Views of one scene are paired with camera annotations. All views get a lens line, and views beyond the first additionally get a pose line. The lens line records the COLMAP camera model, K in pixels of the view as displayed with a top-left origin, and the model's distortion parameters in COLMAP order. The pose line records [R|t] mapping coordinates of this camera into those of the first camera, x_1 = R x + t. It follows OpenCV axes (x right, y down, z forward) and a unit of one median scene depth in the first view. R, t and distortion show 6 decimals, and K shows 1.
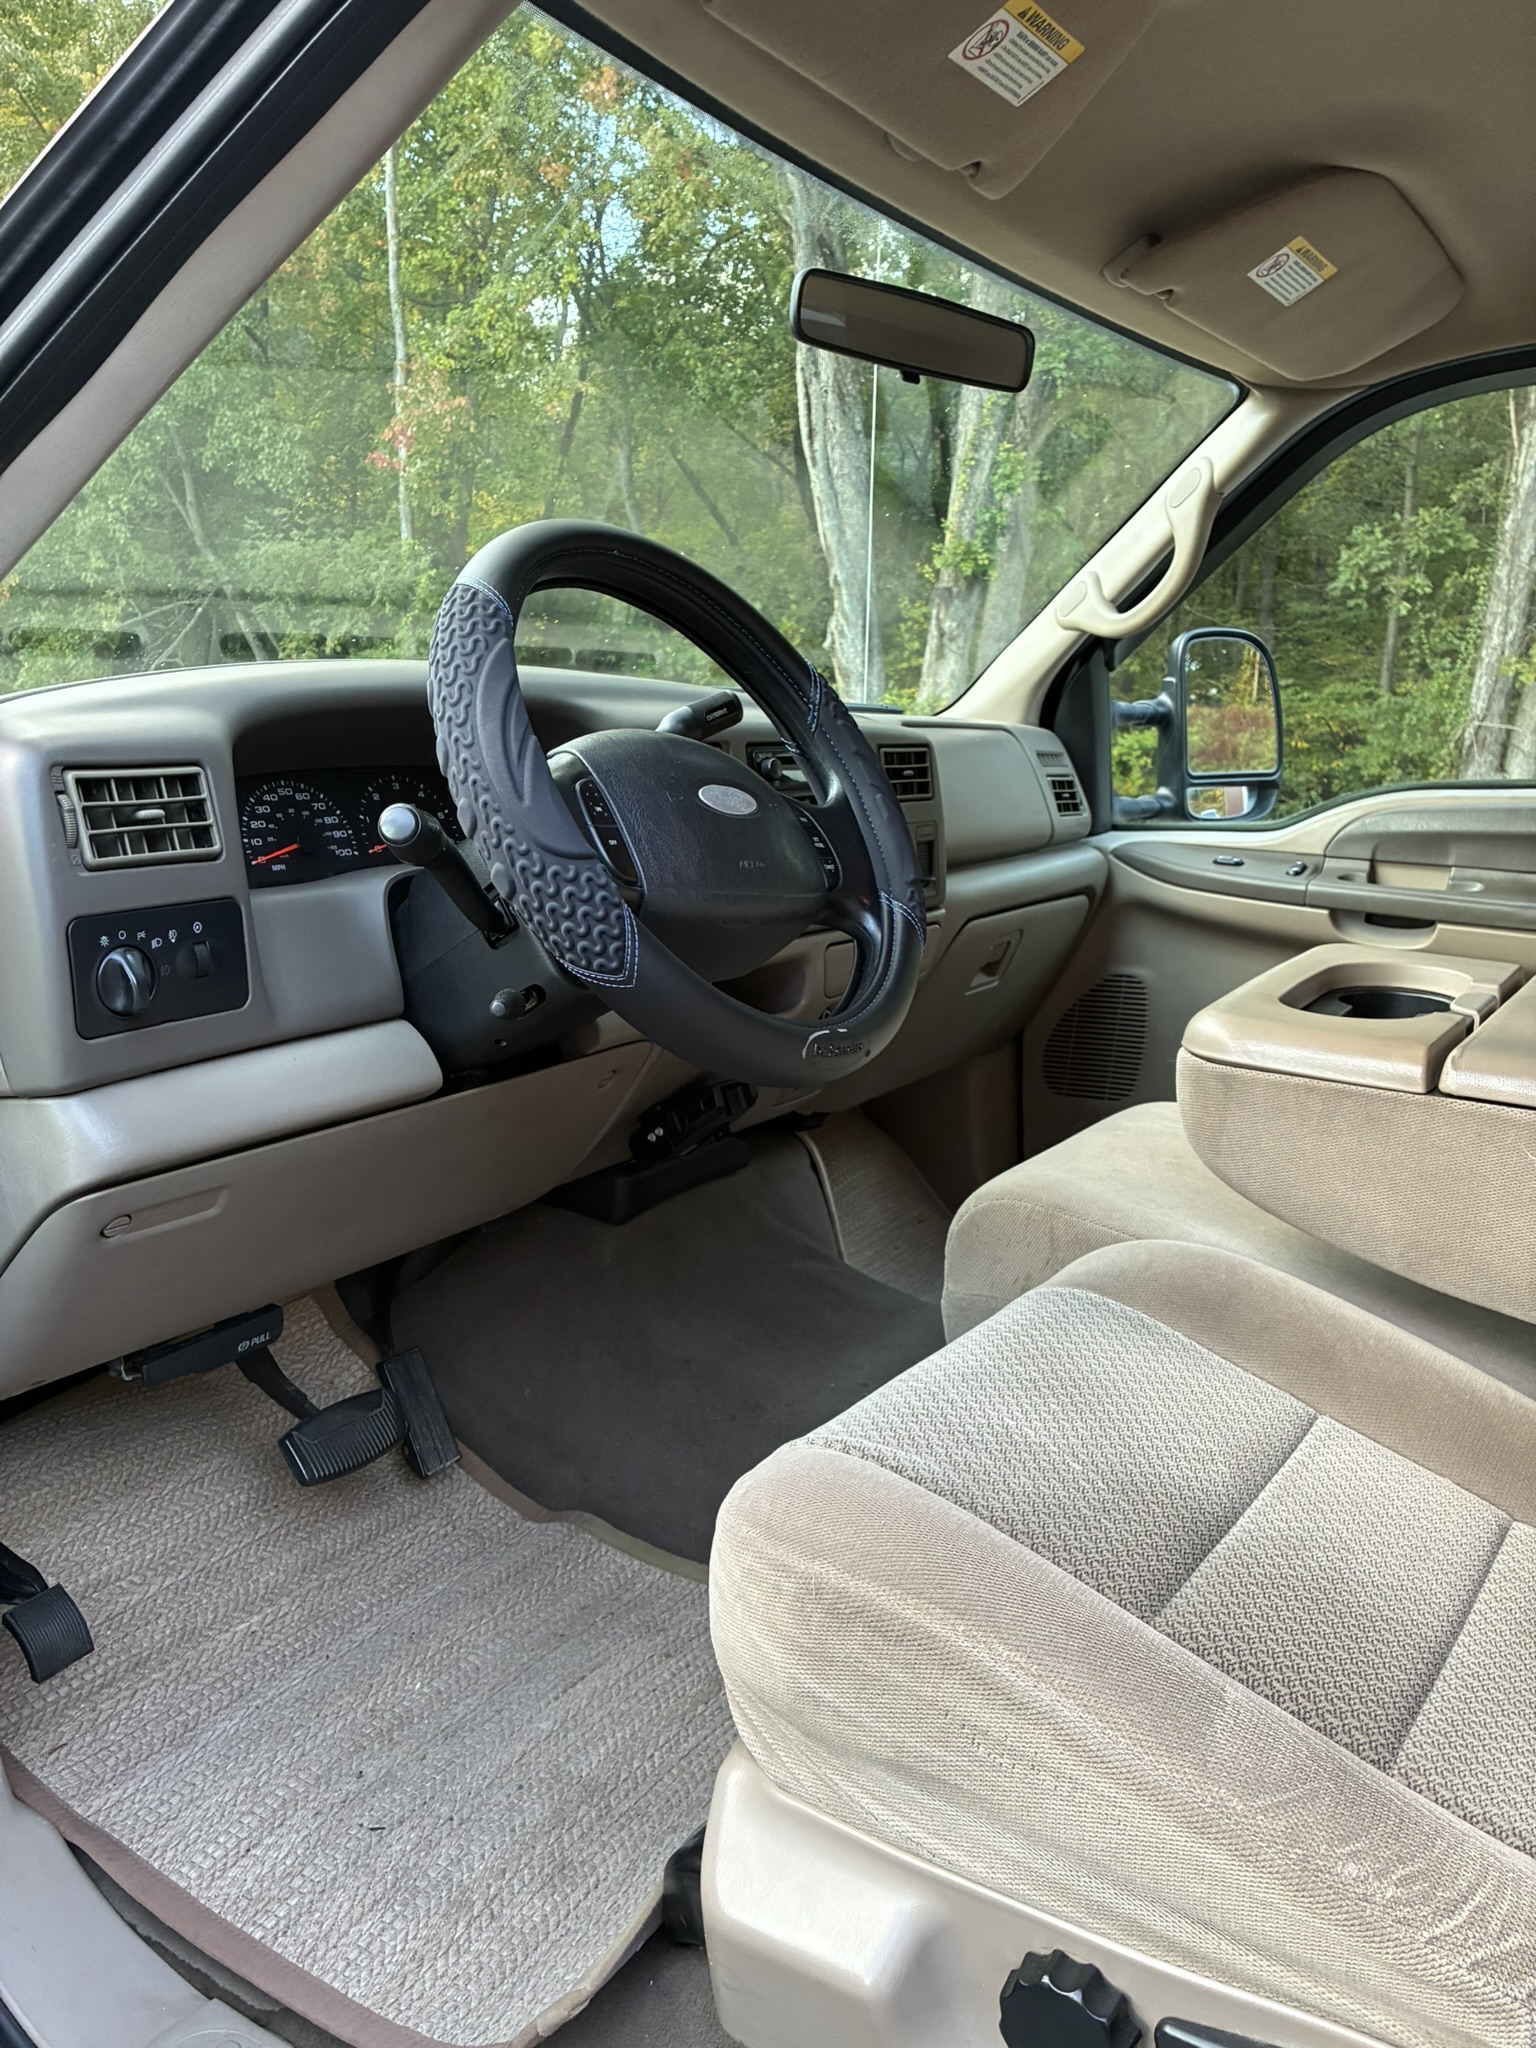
lens RADIAL K [[1568.3, 0, 743.1], [0, 1568.3, 1016.9], [0, 0, 1]] dist [0.022378, -0.000805]
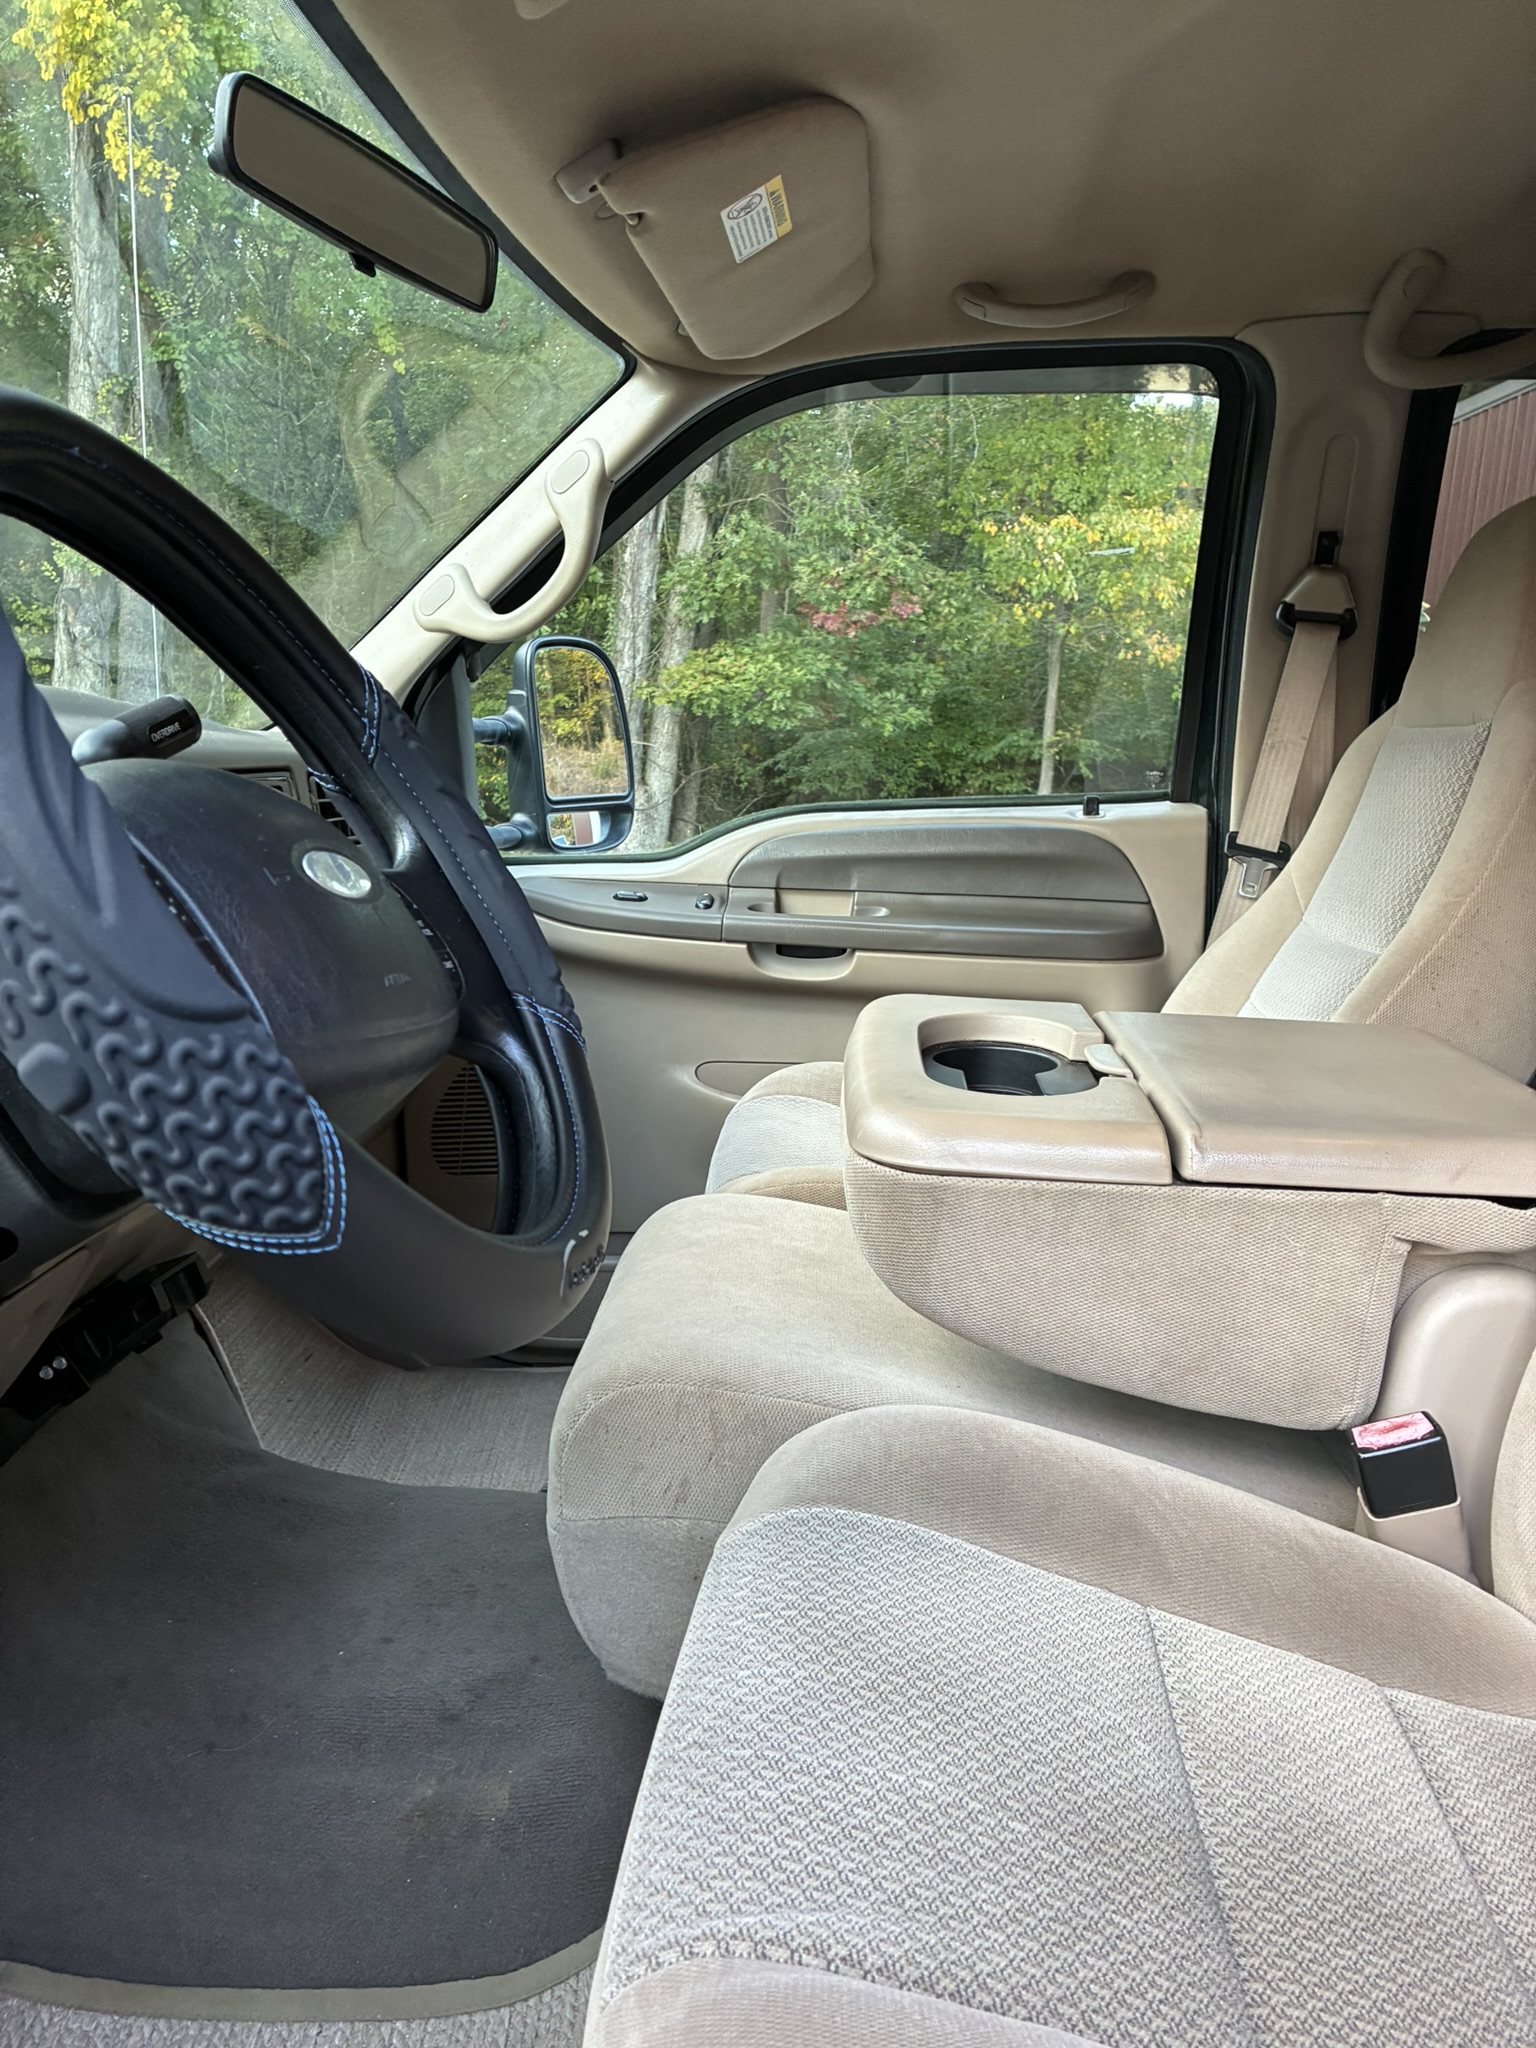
lens RADIAL K [[1573.9, 0, 775.8], [0, 1573.9, 1016.9], [0, 0, 1]] dist [0.054508, -0.107990]
pose [[0.856298, -0.091220, 0.508362, -0.087447], [0.096461, 0.995207, 0.016098, -0.038326], [-0.507394, 0.035253, 0.860993, 0.193681]]
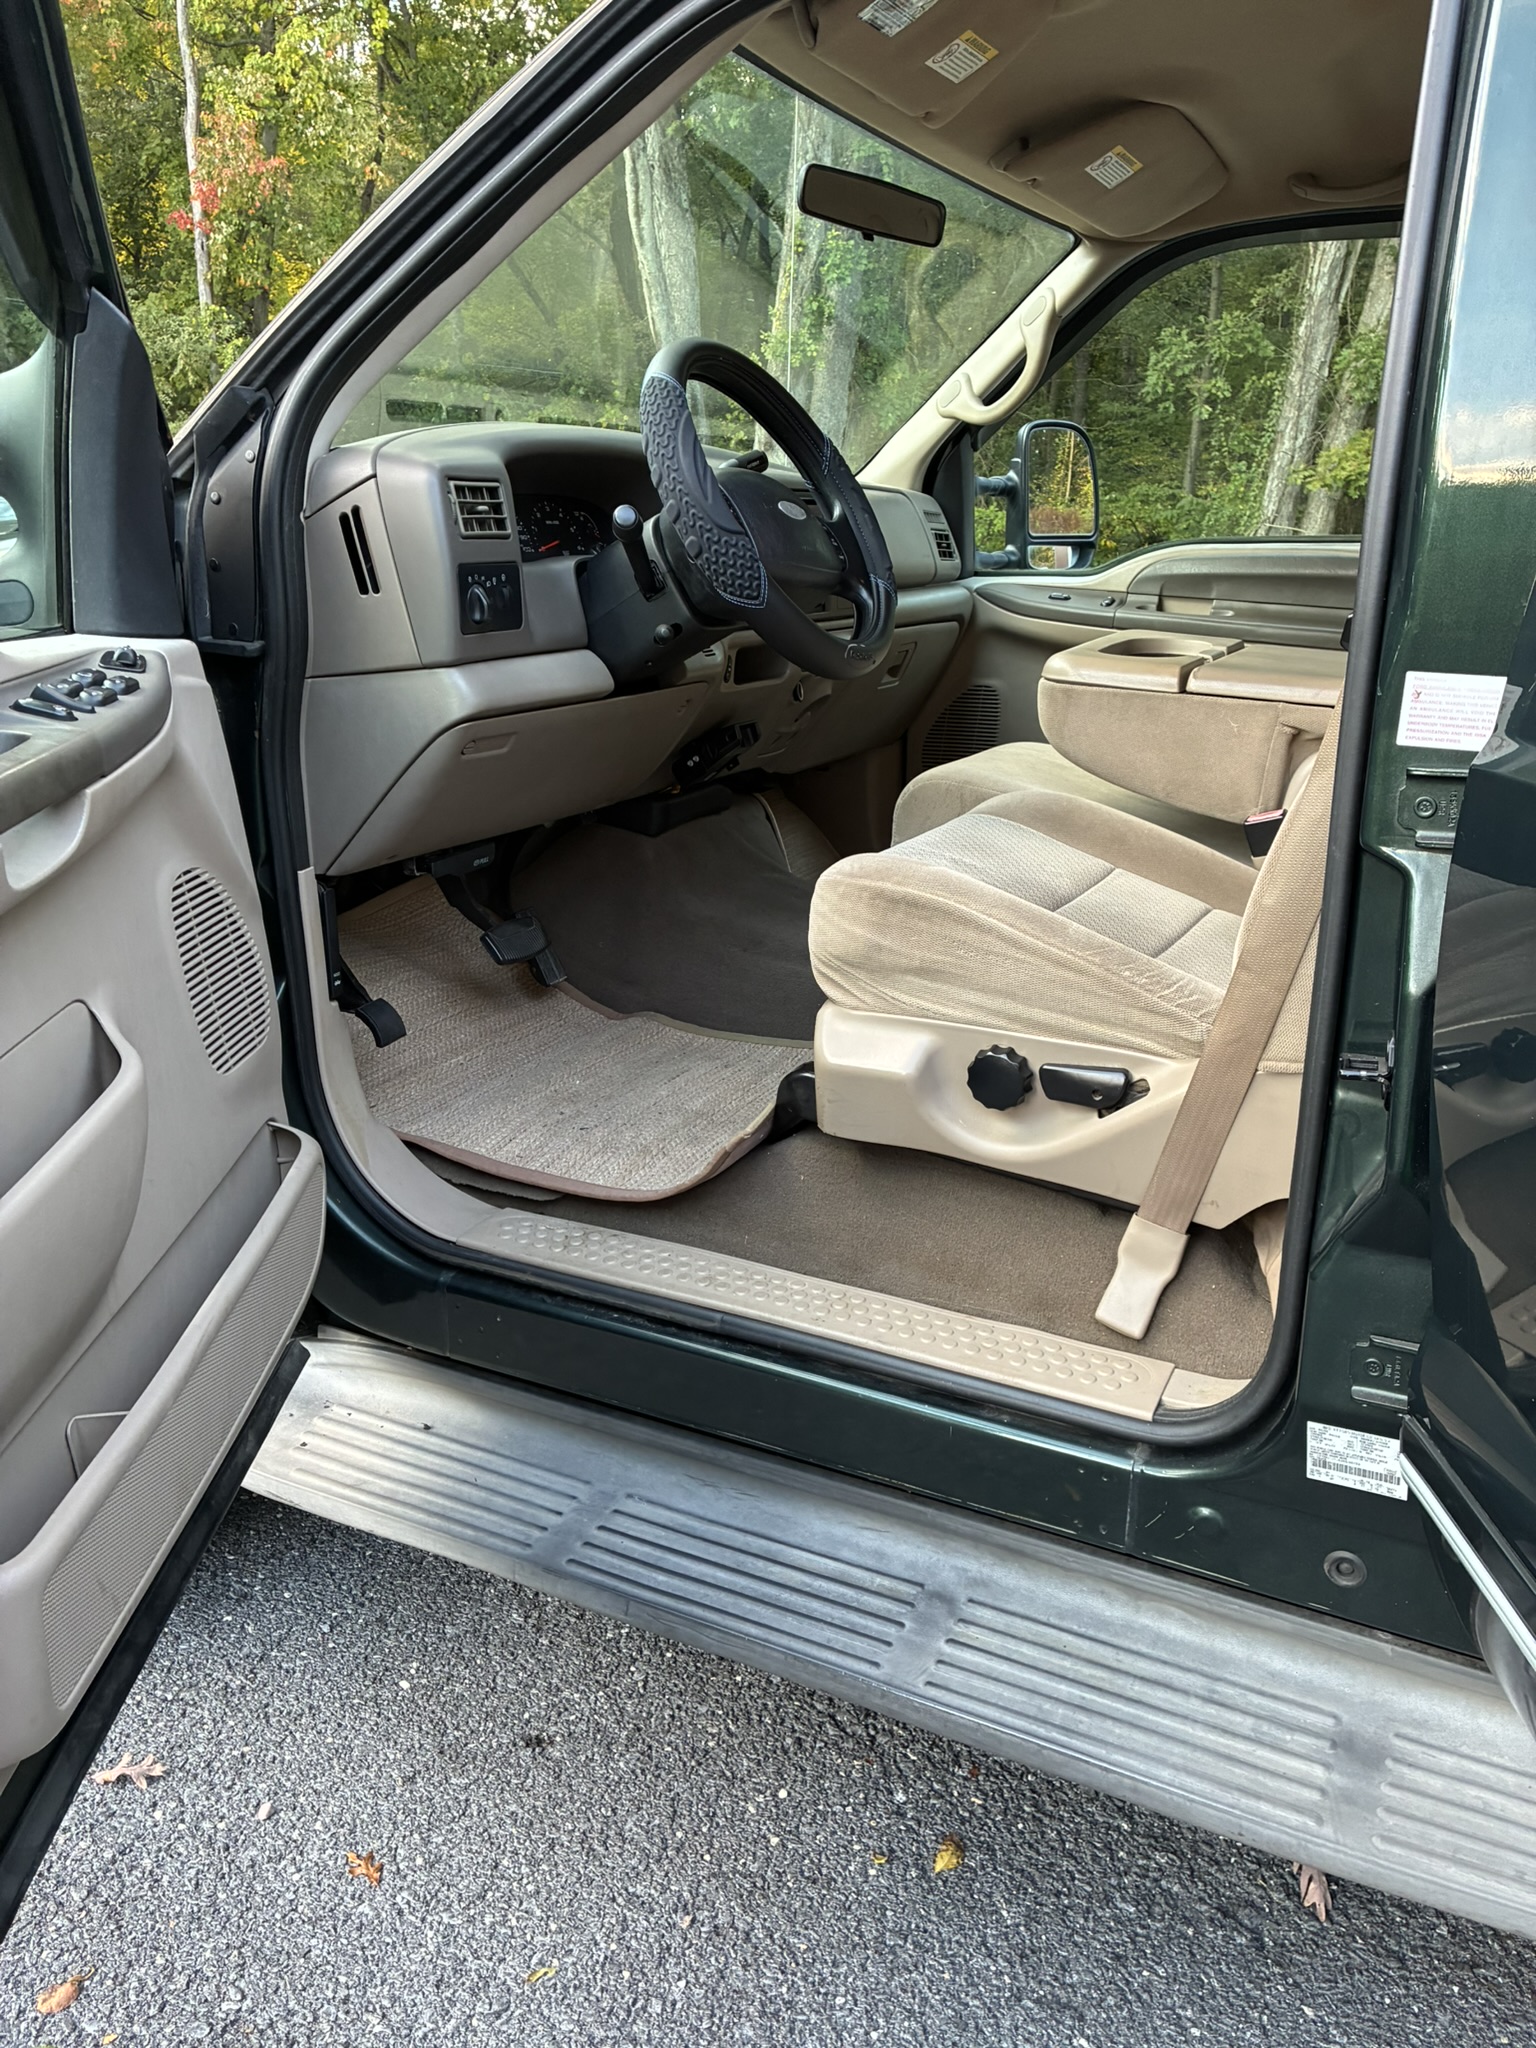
lens RADIAL K [[1561.2, 0, 760.9], [0, 1561.2, 1017.4], [0, 0, 1]] dist [0.011468, 0.009520]
pose [[0.991977, -0.023709, 0.124173, -0.131440], [0.008262, 0.992315, 0.123459, 0.097585], [-0.126146, -0.121443, 0.984550, -0.363530]]
